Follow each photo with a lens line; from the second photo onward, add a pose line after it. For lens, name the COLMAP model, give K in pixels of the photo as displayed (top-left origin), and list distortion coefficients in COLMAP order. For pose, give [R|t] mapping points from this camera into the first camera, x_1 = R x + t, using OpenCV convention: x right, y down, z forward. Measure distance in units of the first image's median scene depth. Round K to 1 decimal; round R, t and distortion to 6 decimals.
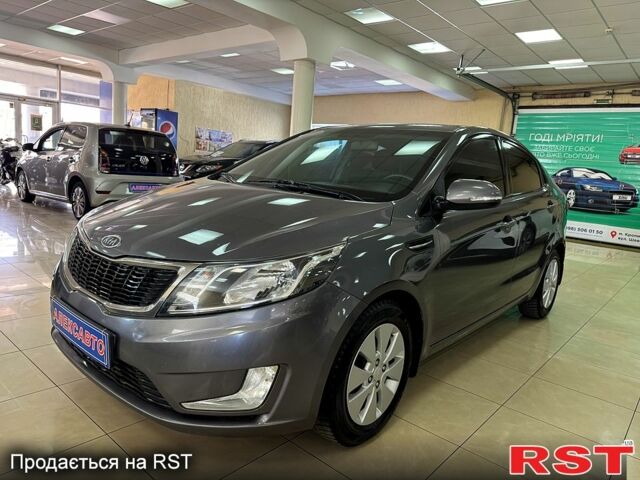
lens RADIAL K [[446.8, 0, 336.1], [0, 446.8, 243.5], [0, 0, 1]] dist [0.011474, -0.014862]
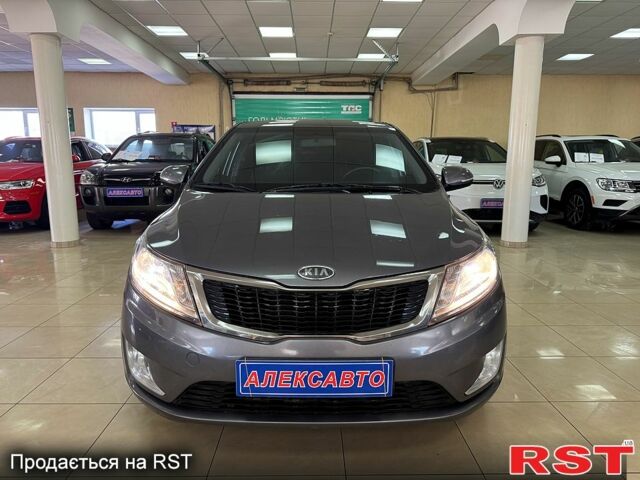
lens RADIAL K [[446.8, 0, 318.1], [0, 446.8, 239.8], [0, 0, 1]] dist [0.011474, -0.014862]
pose [[0.743153, -0.196118, 0.639736, -0.219027], [0.171698, 0.979962, 0.100964, -0.033342], [-0.646718, 0.034810, 0.761935, 0.064203]]
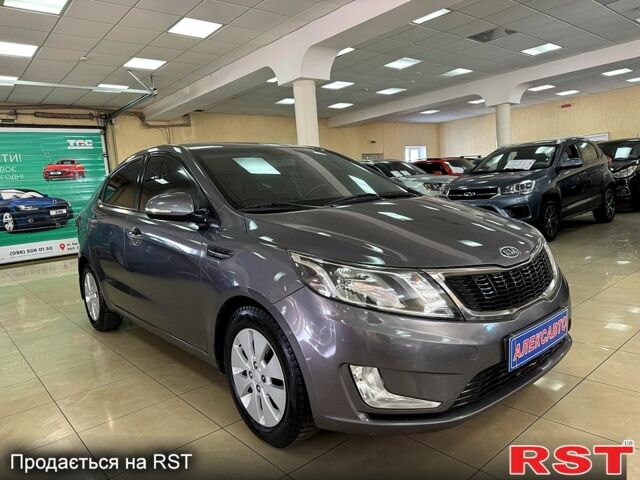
lens RADIAL K [[446.8, 0, 320.5], [0, 446.8, 240.1], [0, 0, 1]] dist [0.011474, -0.014862]
pose [[0.152553, -0.210997, 0.965509, -0.301408], [0.253138, 0.952696, 0.168201, -0.058936], [-0.955327, 0.218747, 0.198748, 0.204794]]
